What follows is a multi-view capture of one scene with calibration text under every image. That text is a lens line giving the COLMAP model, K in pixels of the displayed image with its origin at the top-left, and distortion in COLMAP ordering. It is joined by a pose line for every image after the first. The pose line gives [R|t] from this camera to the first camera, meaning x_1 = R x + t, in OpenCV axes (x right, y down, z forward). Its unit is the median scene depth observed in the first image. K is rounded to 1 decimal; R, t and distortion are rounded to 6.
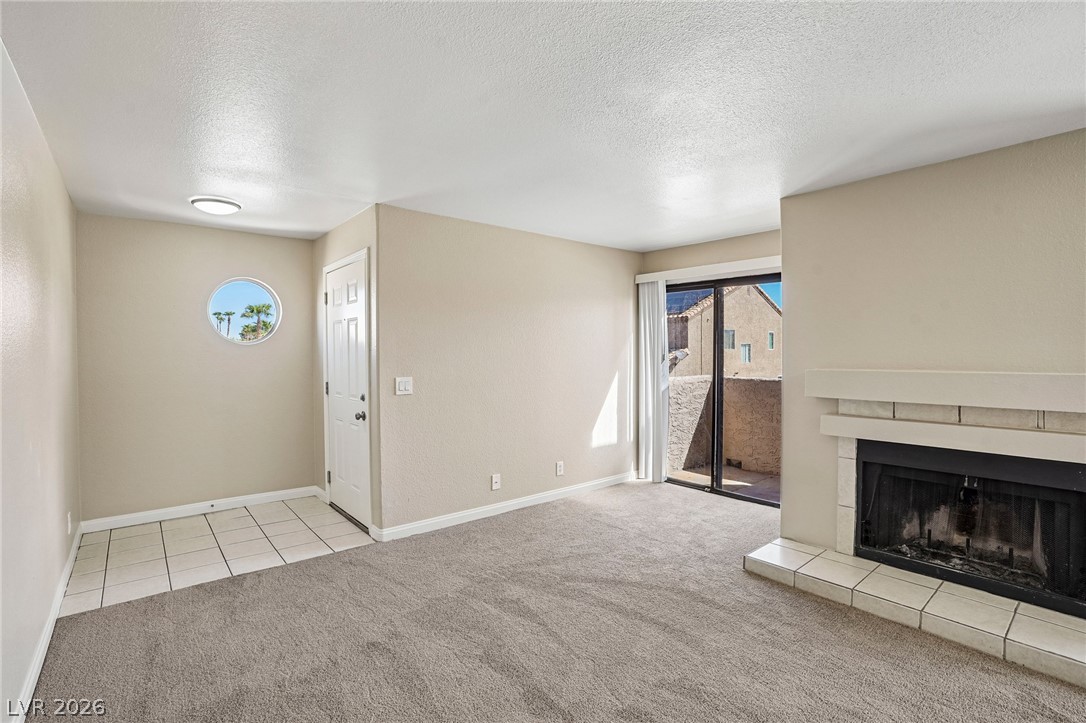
lens RADIAL K [[502.2, 0, 539.2], [0, 502.2, 361.8], [0, 0, 1]] dist [-0.061289, 0.021601]
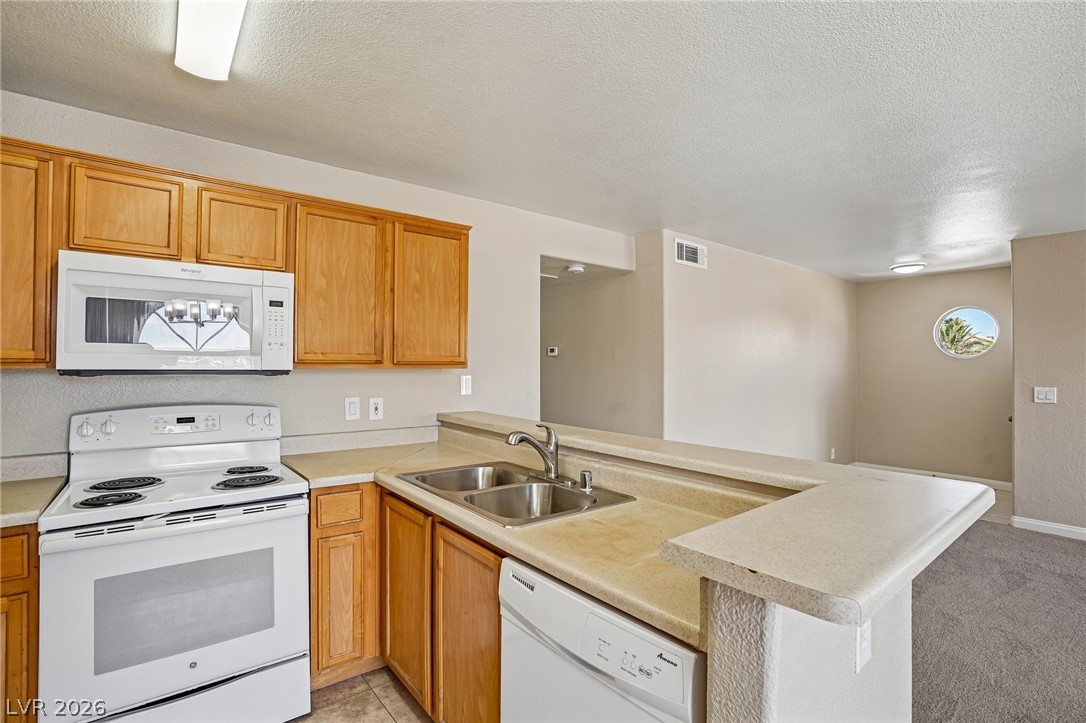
lens RADIAL K [[502.2, 0, 539.2], [0, 502.2, 361.8], [0, 0, 1]] dist [-0.061289, 0.021601]
pose [[-0.031381, -0.001736, -0.999506, 0.902827], [-0.022100, 0.999755, -0.001042, 0.000065], [0.999263, 0.022056, -0.031411, -0.097686]]
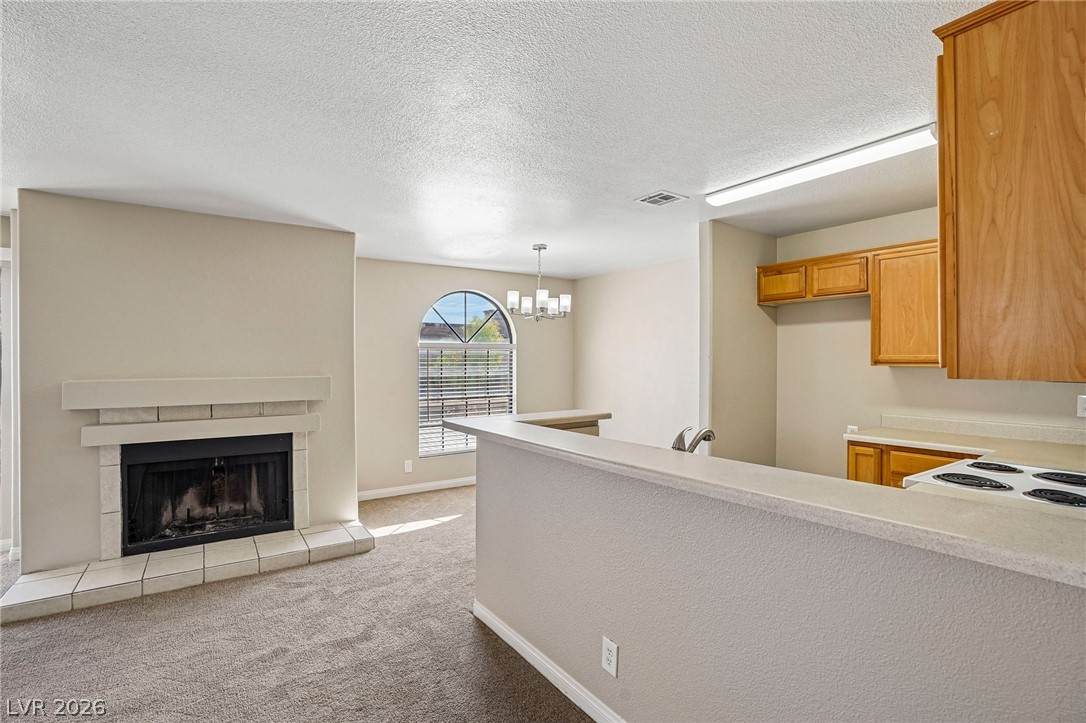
lens RADIAL K [[502.2, 0, 539.2], [0, 502.2, 361.8], [0, 0, 1]] dist [-0.061289, 0.021601]
pose [[0.087111, 0.003594, 0.996192, -0.328686], [0.018499, 0.999815, -0.005225, -0.000430], [-0.996027, 0.018883, 0.087028, 0.007220]]
